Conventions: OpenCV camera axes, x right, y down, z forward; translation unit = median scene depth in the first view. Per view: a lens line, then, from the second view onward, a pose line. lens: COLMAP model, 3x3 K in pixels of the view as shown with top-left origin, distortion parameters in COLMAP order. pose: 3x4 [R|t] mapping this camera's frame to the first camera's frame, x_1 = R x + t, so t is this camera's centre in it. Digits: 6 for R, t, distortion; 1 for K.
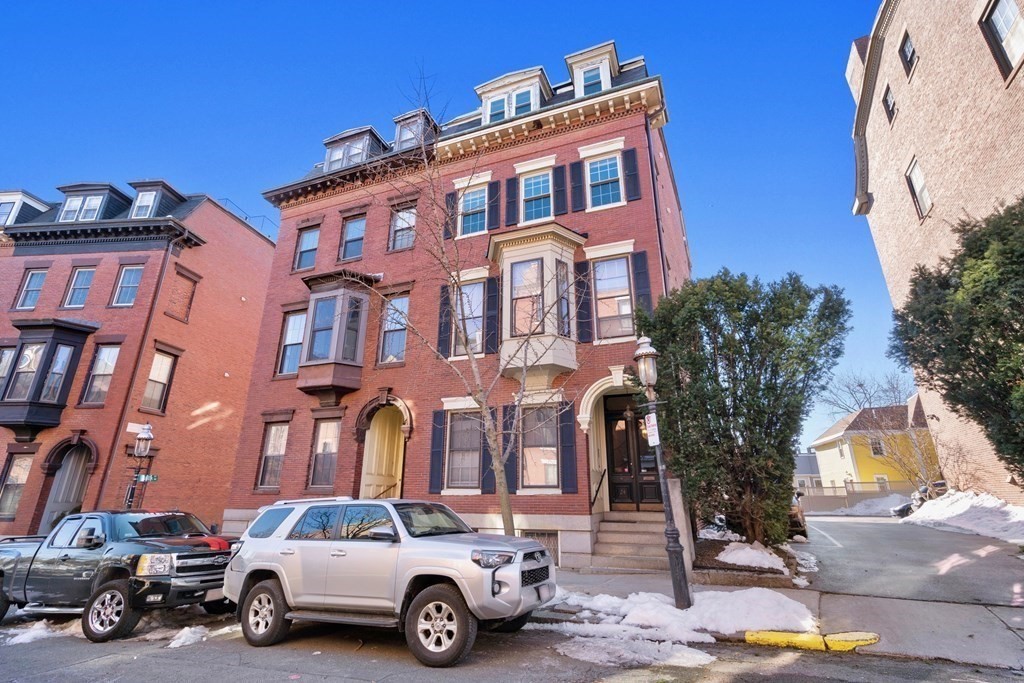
lens RADIAL K [[471.2, 0, 511.1], [0, 471.2, 342.2], [0, 0, 1]] dist [-0.003622, 0.000988]
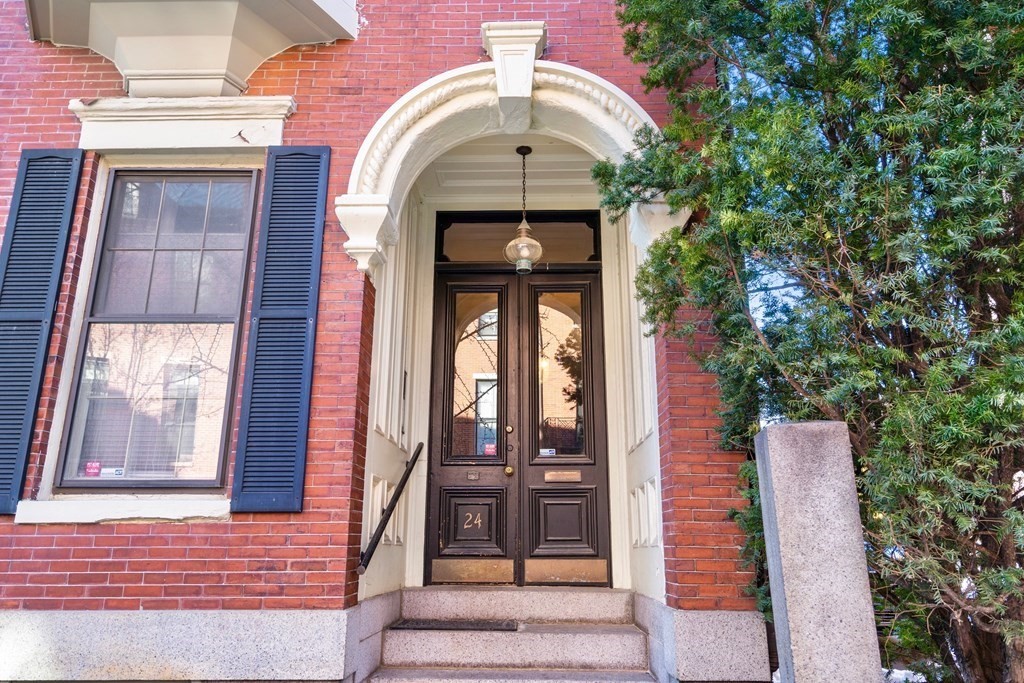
lens RADIAL K [[741.1, 0, 511.8], [0, 741.1, 341.1], [0, 0, 1]] dist [0.006170, 0.001433]
pose [[0.941301, 0.092145, 0.324750, 0.106455], [-0.104215, 0.994355, 0.019931, 0.208357], [-0.321080, -0.052604, 0.945590, 0.599356]]
